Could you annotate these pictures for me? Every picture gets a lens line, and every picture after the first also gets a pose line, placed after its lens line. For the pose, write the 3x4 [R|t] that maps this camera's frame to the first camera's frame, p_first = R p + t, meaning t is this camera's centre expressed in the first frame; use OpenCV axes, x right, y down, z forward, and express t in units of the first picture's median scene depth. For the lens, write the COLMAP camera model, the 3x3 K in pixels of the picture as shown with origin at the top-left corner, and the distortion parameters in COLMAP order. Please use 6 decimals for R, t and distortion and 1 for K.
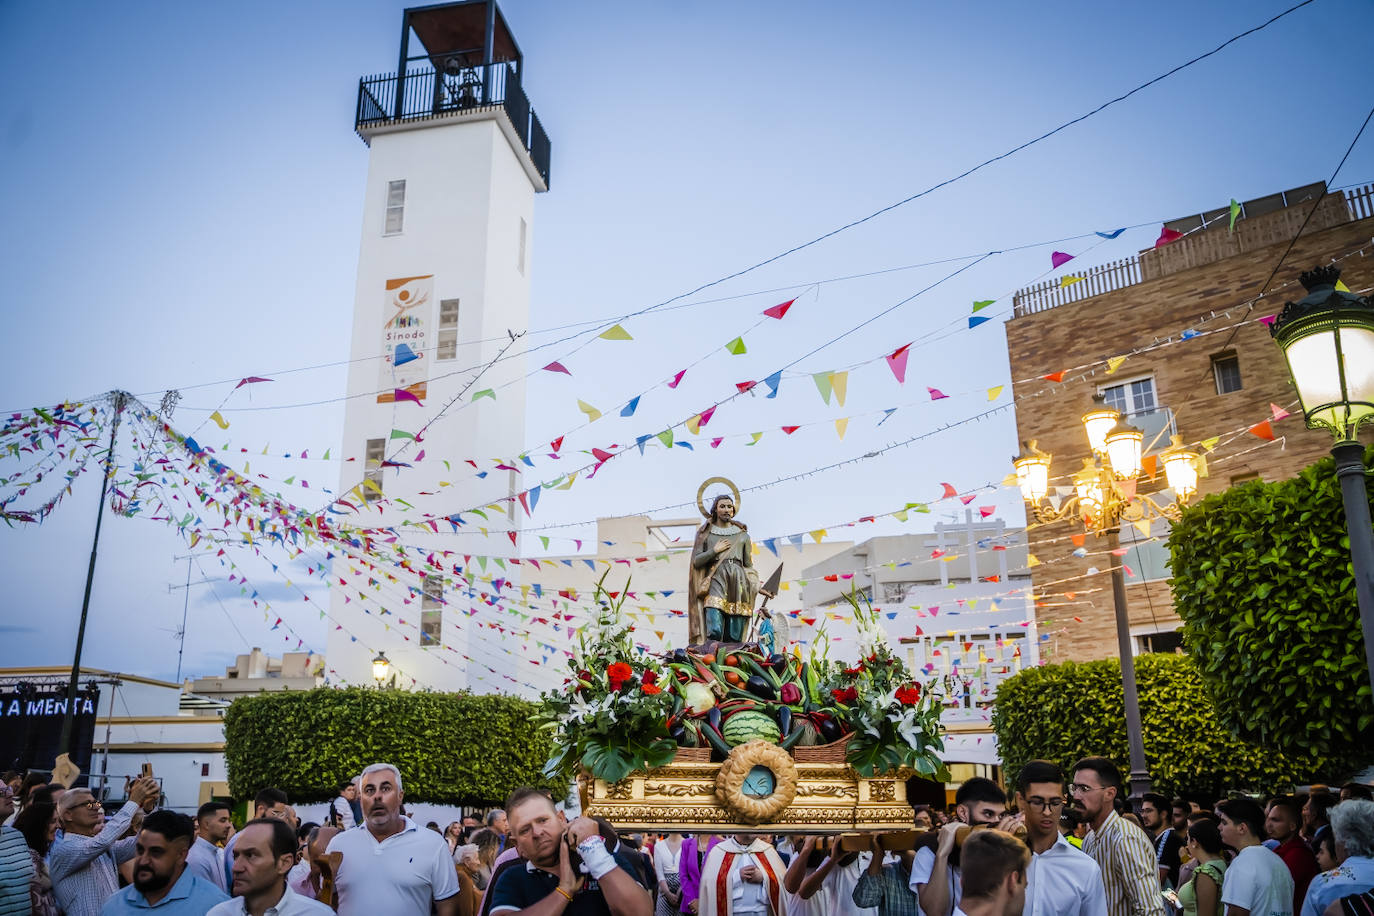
lens RADIAL K [[1104.6, 0, 687.0], [0, 1104.6, 458.0], [0, 0, 1]] dist [-0.123856, 0.090963]
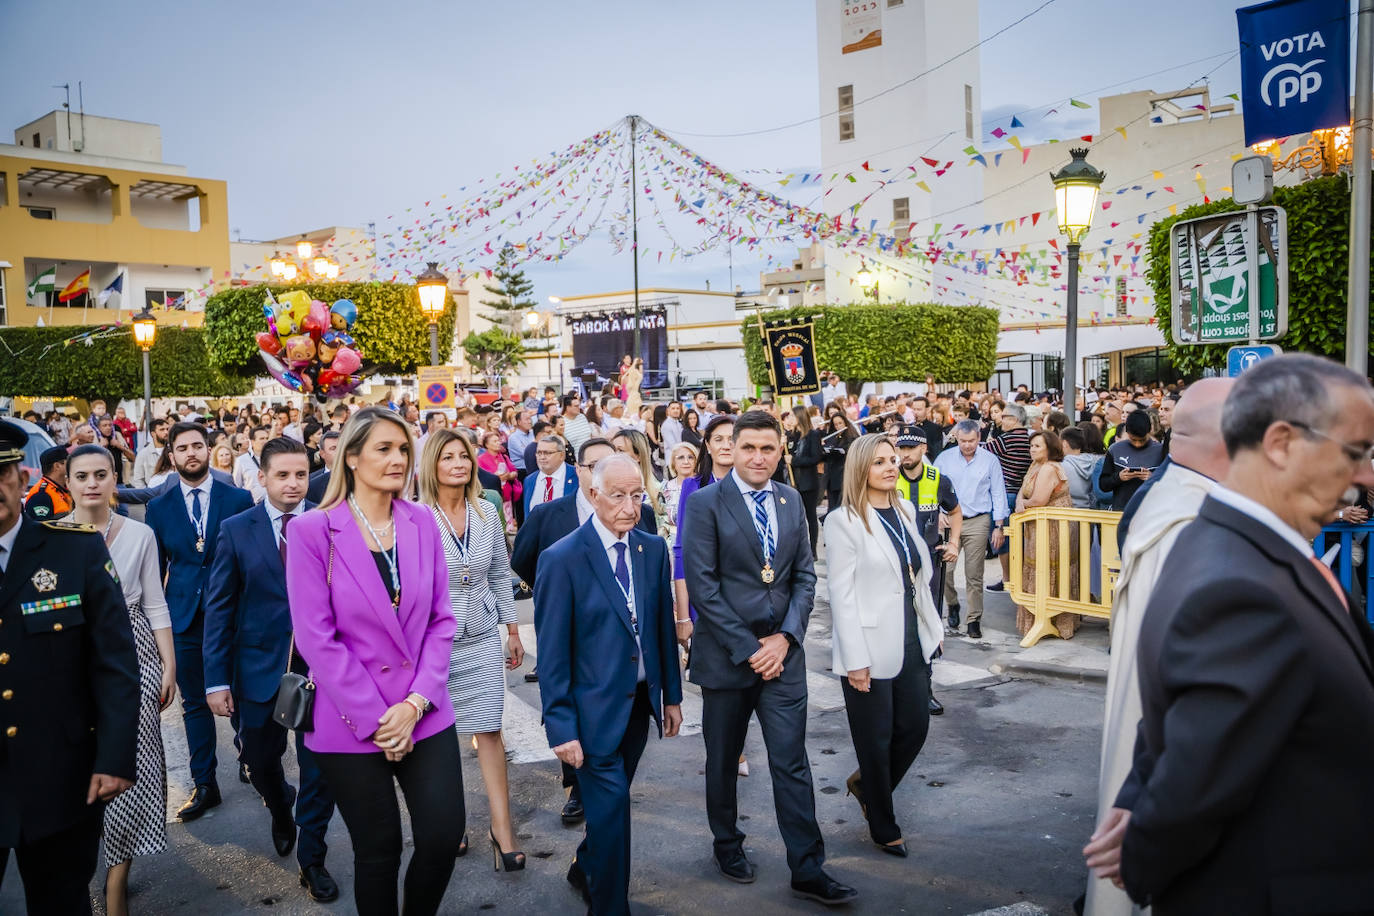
lens RADIAL K [[1104.6, 0, 687.0], [0, 1104.6, 458.0], [0, 0, 1]] dist [-0.123856, 0.090963]
pose [[0.871970, 0.019056, -0.489188, 0.241863], [0.168682, 0.926359, 0.336758, -0.112010], [0.459581, -0.376160, 0.804543, -0.287523]]
